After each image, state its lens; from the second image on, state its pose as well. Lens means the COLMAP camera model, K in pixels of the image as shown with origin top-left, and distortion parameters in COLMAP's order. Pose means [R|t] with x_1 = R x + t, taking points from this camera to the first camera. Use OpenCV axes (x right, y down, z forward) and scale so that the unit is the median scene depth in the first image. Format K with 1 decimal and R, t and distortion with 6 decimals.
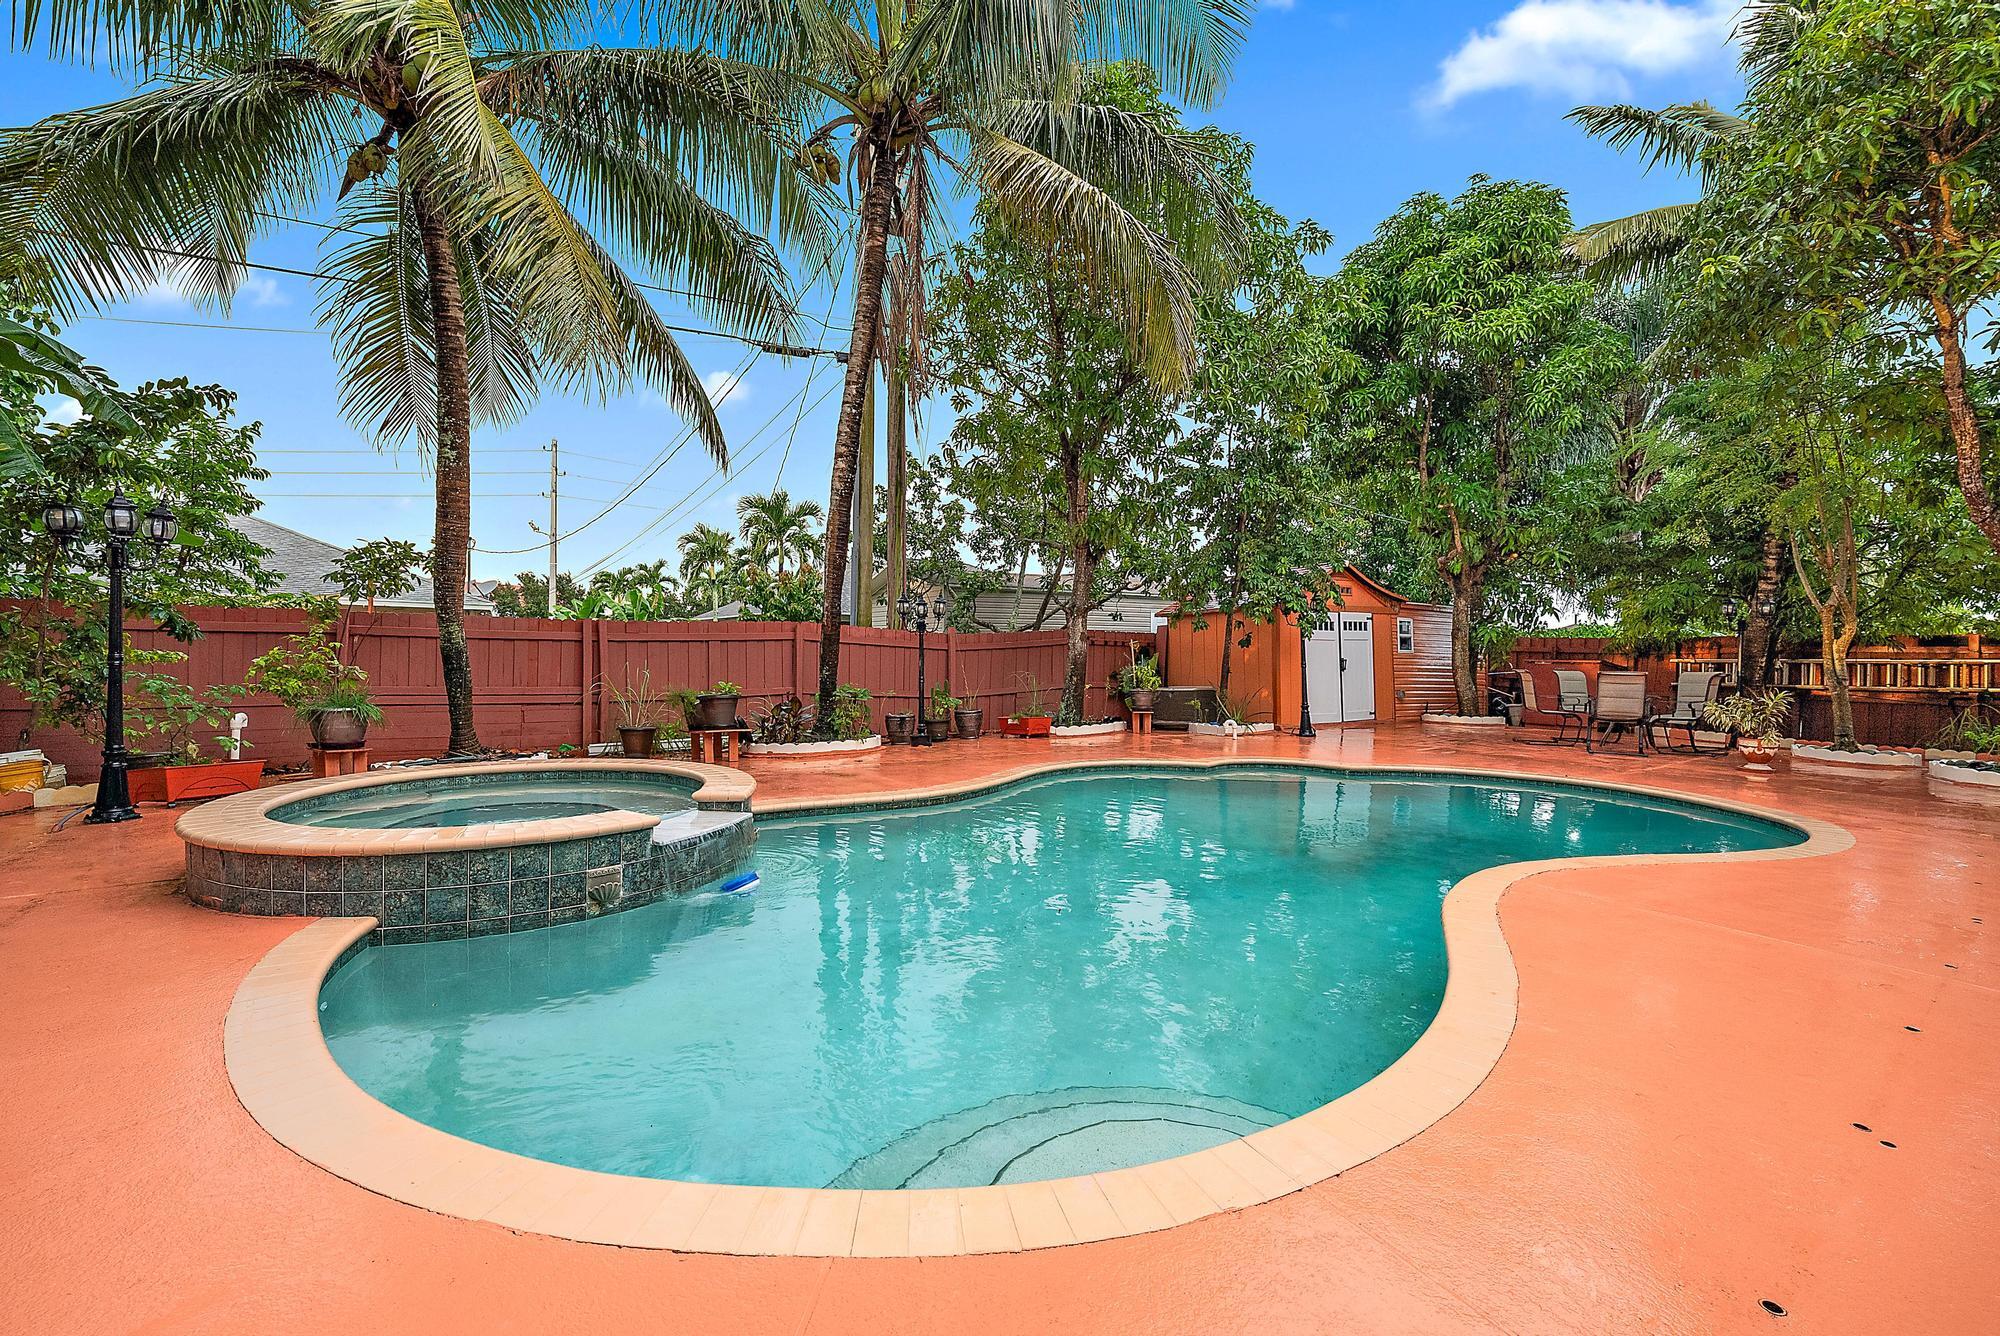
lens RADIAL K [[771.1, 0, 998.2], [0, 771.1, 669.4], [0, 0, 1]] dist [-0.001507, -0.000377]
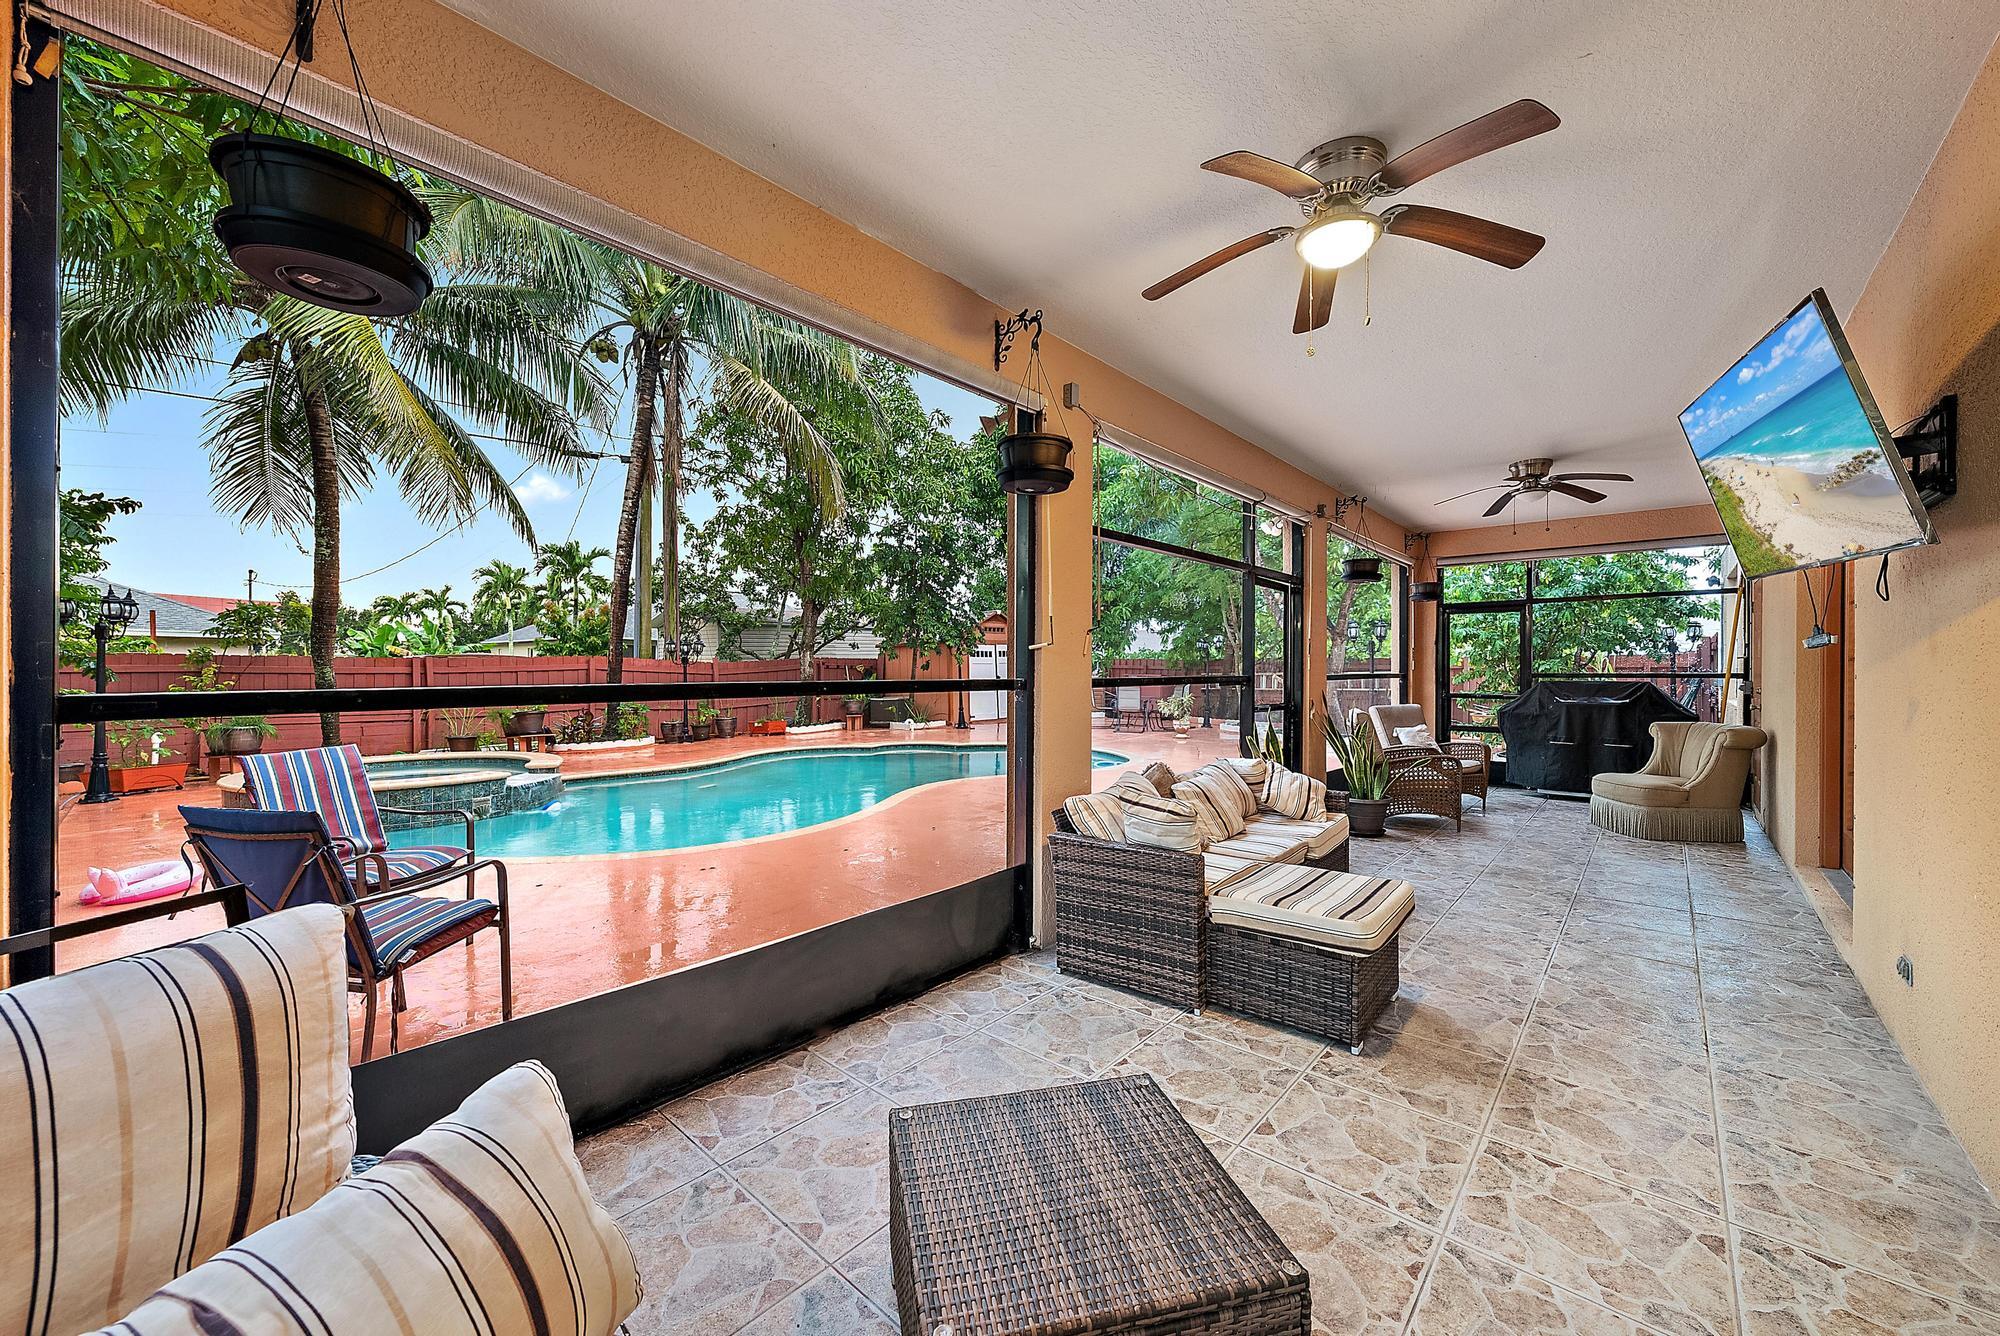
lens RADIAL K [[734.9, 0, 1003.7], [0, 734.9, 669.3], [0, 0, 1]] dist [-0.002269, -0.000241]
pose [[0.967907, -0.012124, 0.251014, 0.122774], [0.015516, 0.999813, -0.011537, -0.012417], [-0.250827, 0.015061, 0.967915, -0.446337]]
